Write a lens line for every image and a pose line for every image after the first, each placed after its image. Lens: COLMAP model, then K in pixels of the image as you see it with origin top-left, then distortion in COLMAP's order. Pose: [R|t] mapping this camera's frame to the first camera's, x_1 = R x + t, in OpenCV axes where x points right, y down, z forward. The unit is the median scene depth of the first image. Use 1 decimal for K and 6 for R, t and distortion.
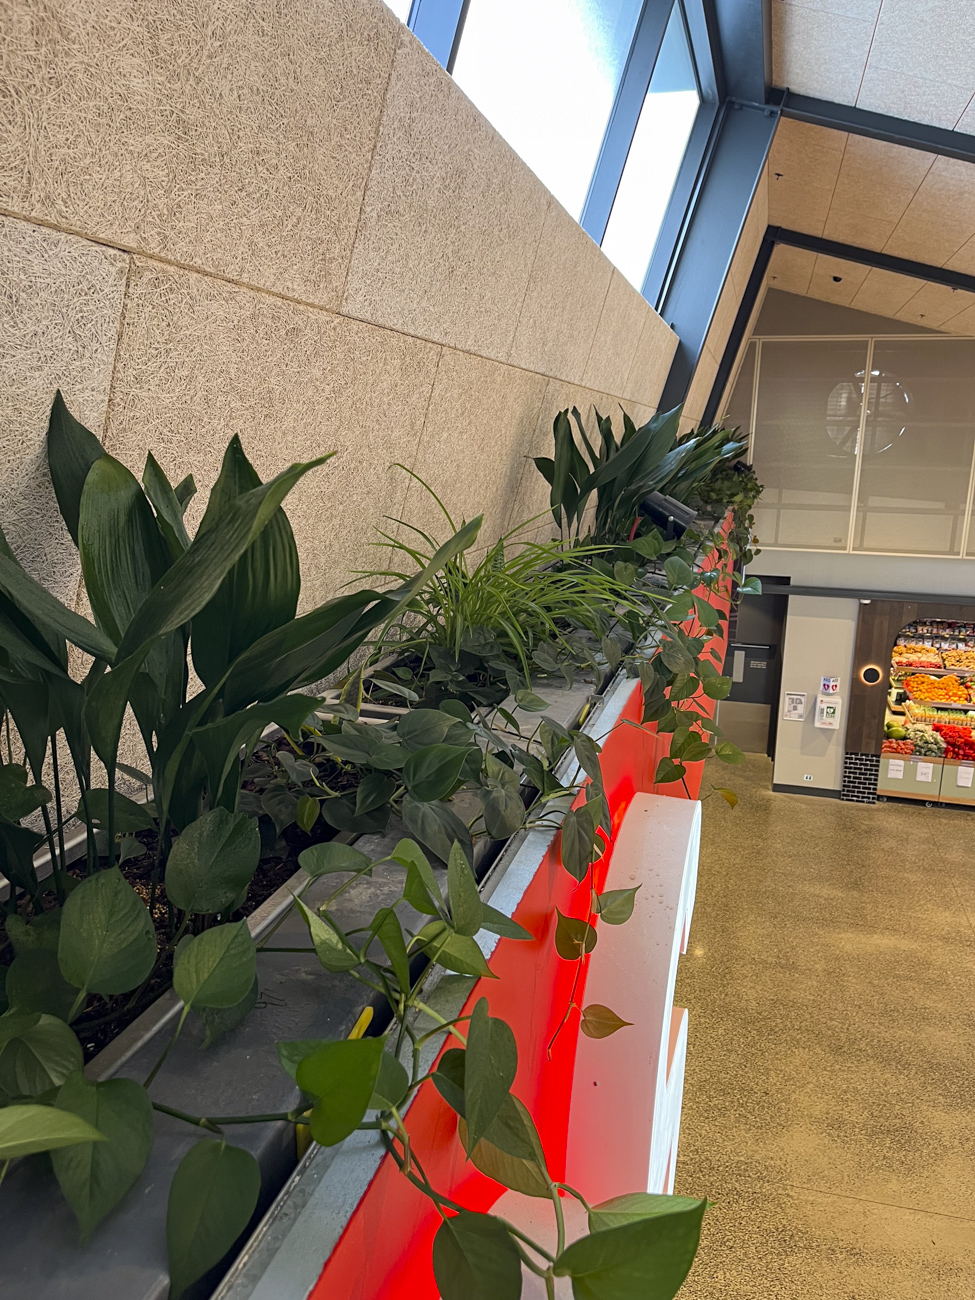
lens RADIAL K [[991.4, 0, 487.5], [0, 991.4, 650.0], [0, 0, 1]] dist [0.042101, 0.000214]
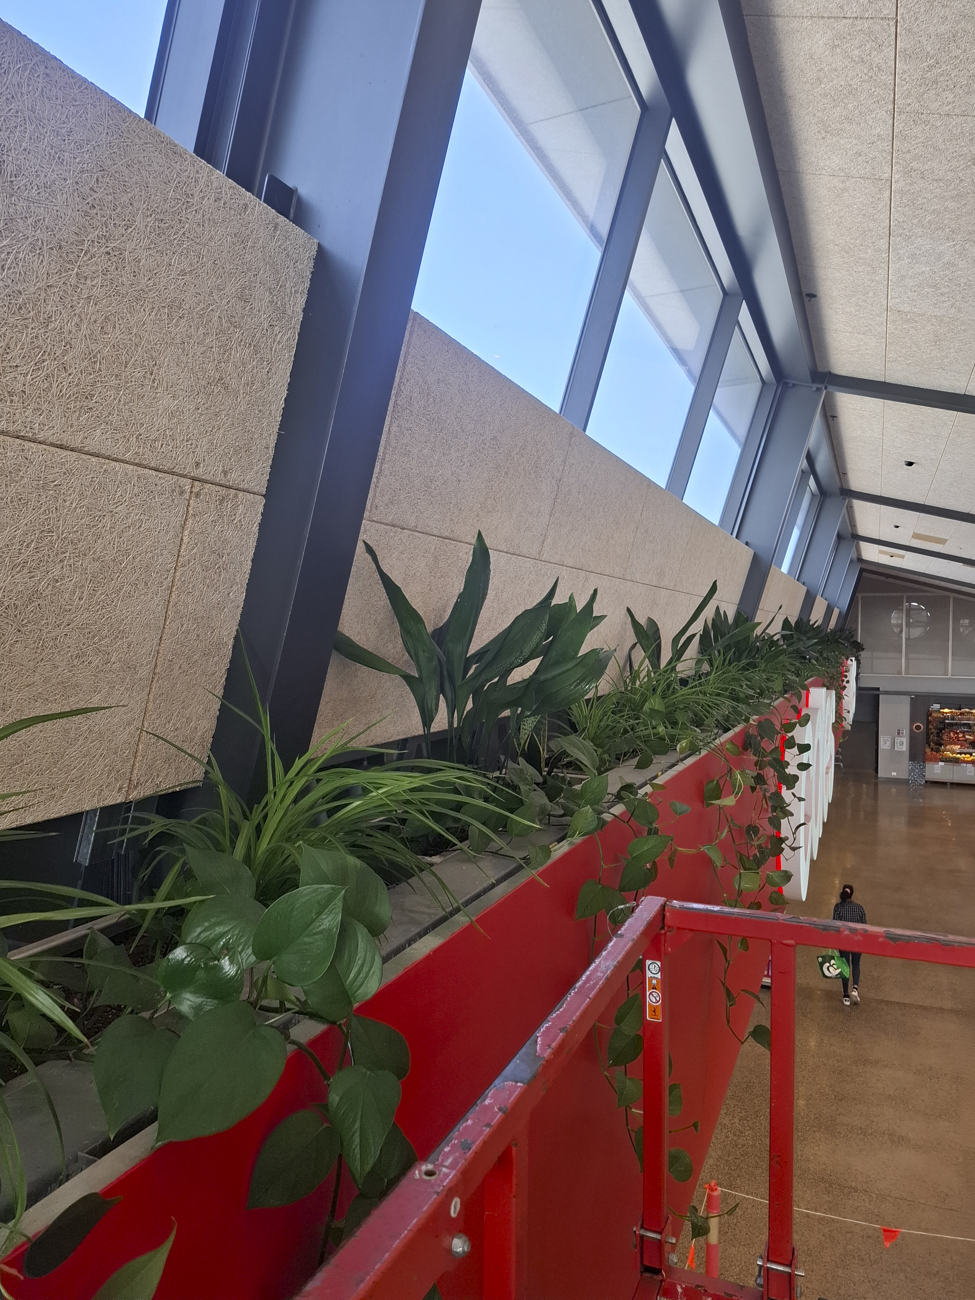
lens RADIAL K [[872.5, 0, 487.5], [0, 872.5, 650.0], [0, 0, 1]] dist [0.079410, -0.086704]
pose [[0.995210, -0.010303, -0.097214, -0.434267], [-0.008132, 0.982260, -0.187350, 0.245531], [0.097420, 0.187243, 0.977471, -1.208018]]
